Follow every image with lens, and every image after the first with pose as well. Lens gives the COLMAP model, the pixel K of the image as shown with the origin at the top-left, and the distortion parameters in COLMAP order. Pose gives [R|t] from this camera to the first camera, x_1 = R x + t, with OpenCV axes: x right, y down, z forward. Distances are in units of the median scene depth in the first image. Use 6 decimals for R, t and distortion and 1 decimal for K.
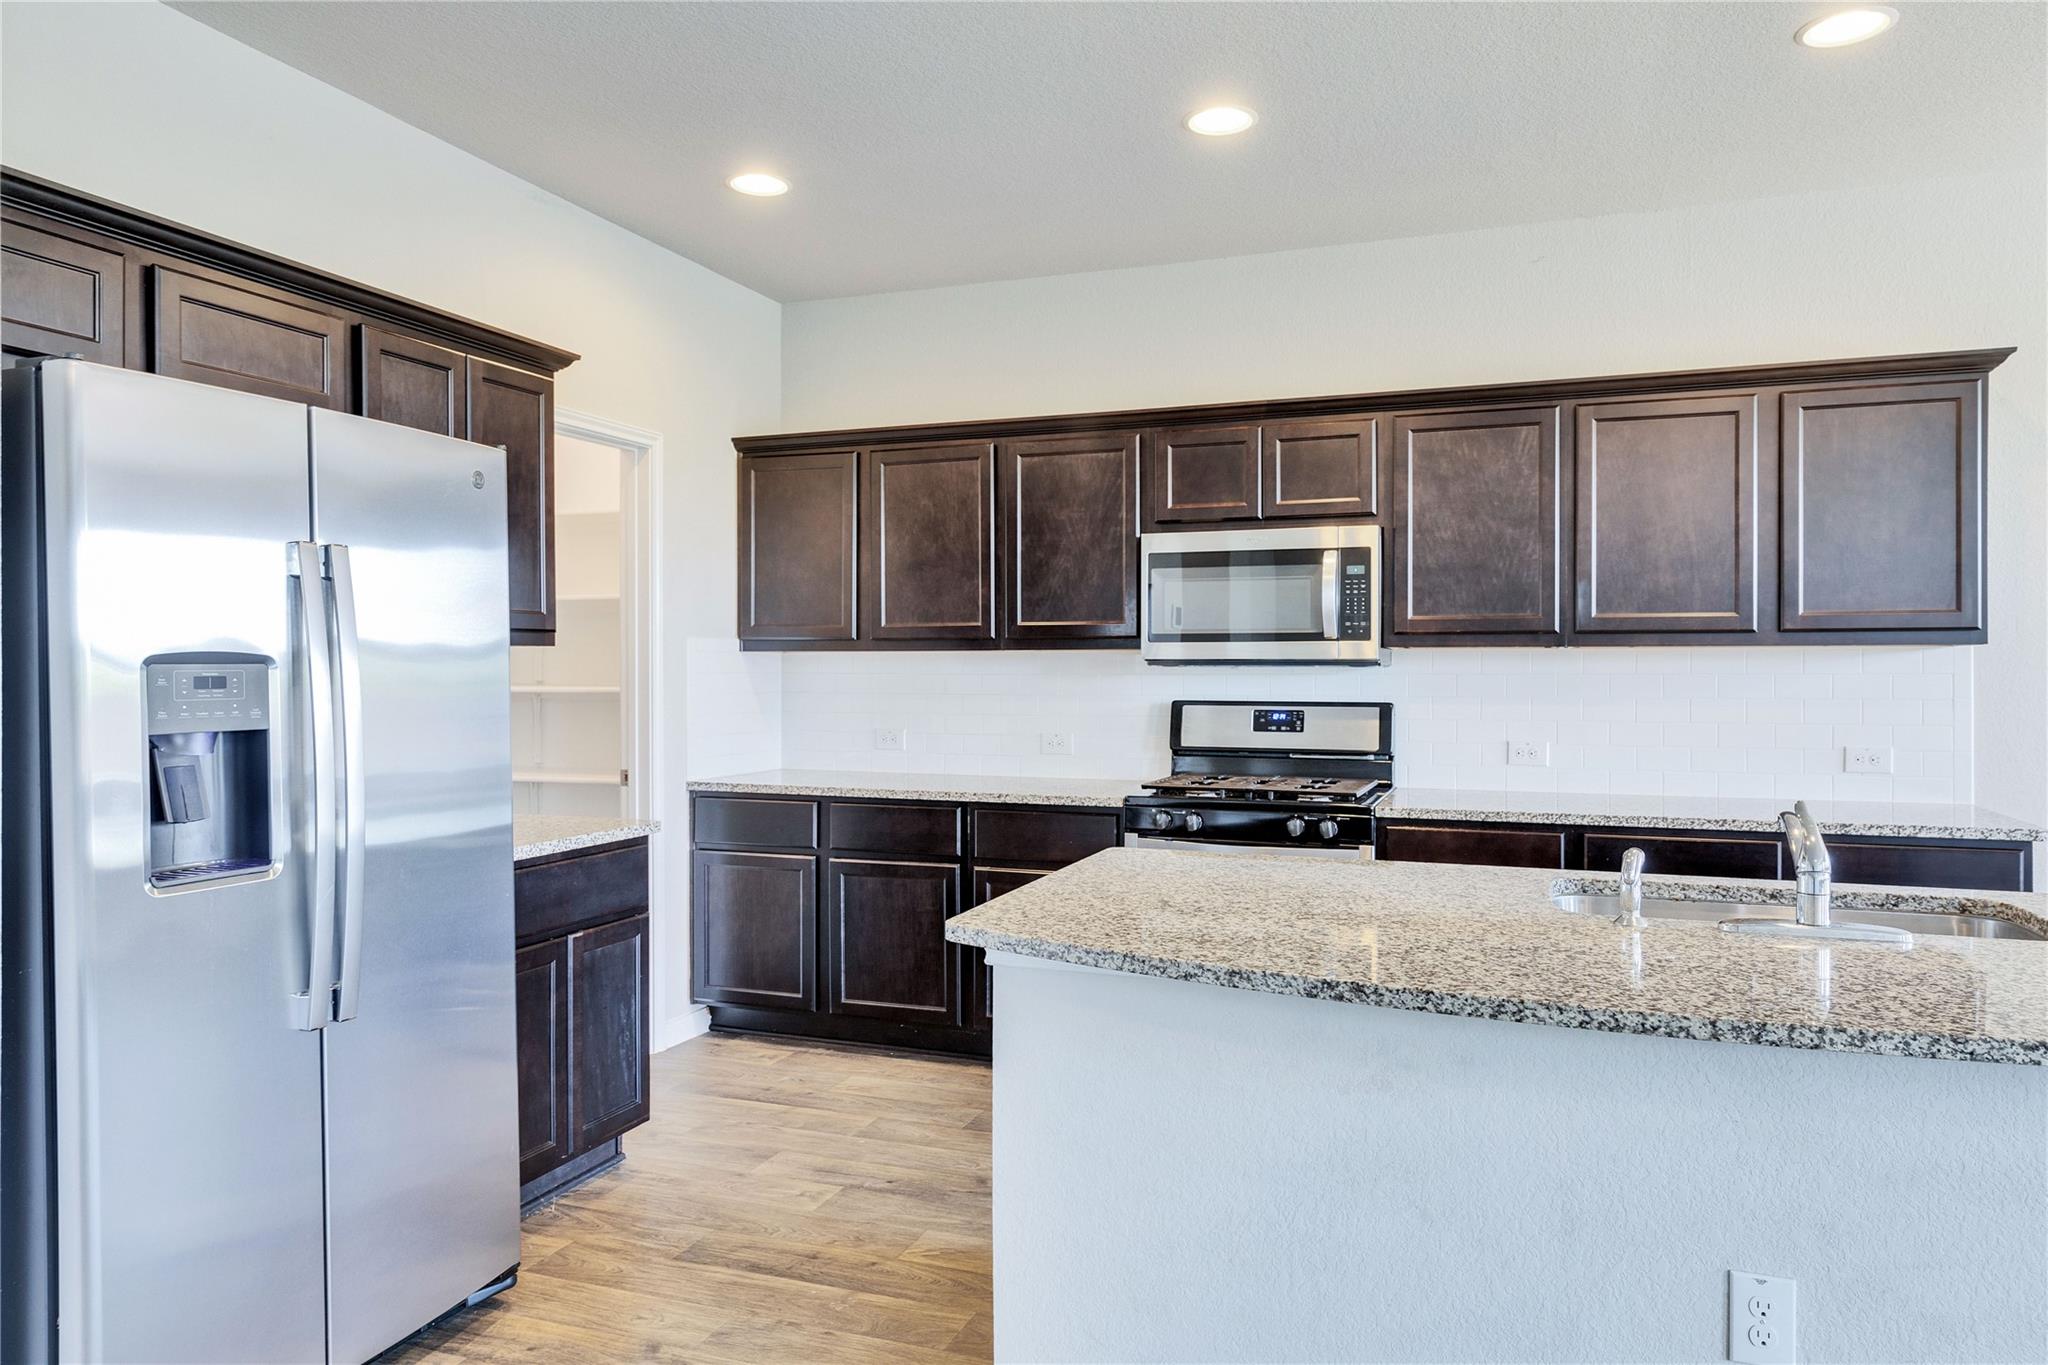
lens RADIAL K [[1368.9, 0, 1024.0], [0, 1368.9, 682.5], [0, 0, 1]] dist [0.035482, -0.000093]
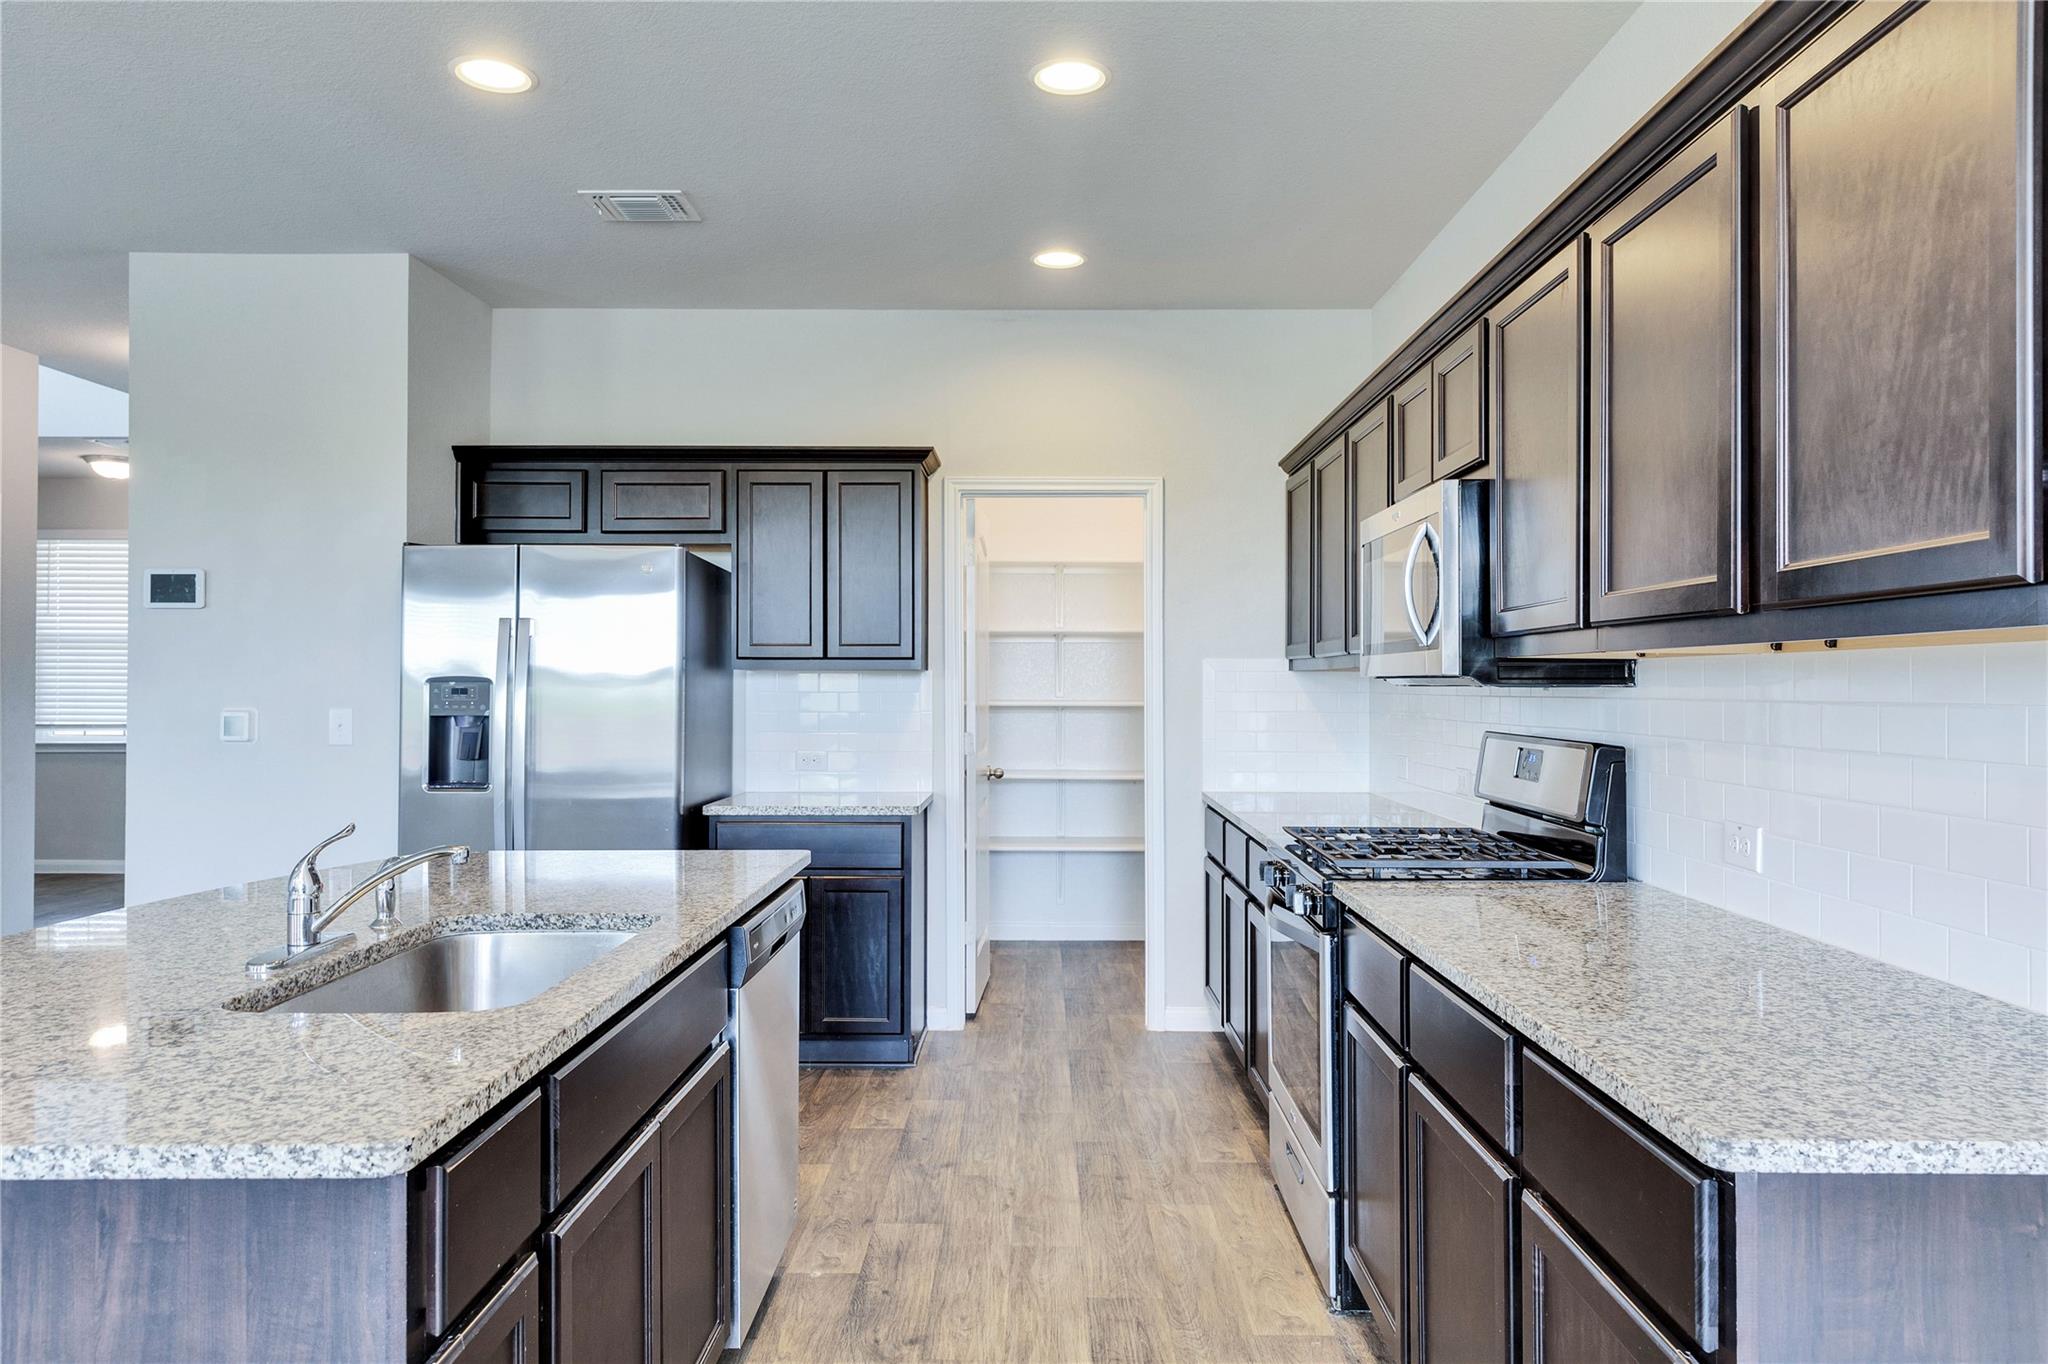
lens RADIAL K [[1368.9, 0, 1024.0], [0, 1368.9, 682.0], [0, 0, 1]] dist [0.035482, -0.000093]
pose [[0.342924, 0.000884, -0.939363, 0.816228], [-0.013602, 0.999899, -0.004025, -0.008551], [0.939265, 0.014158, 0.342901, 0.562096]]
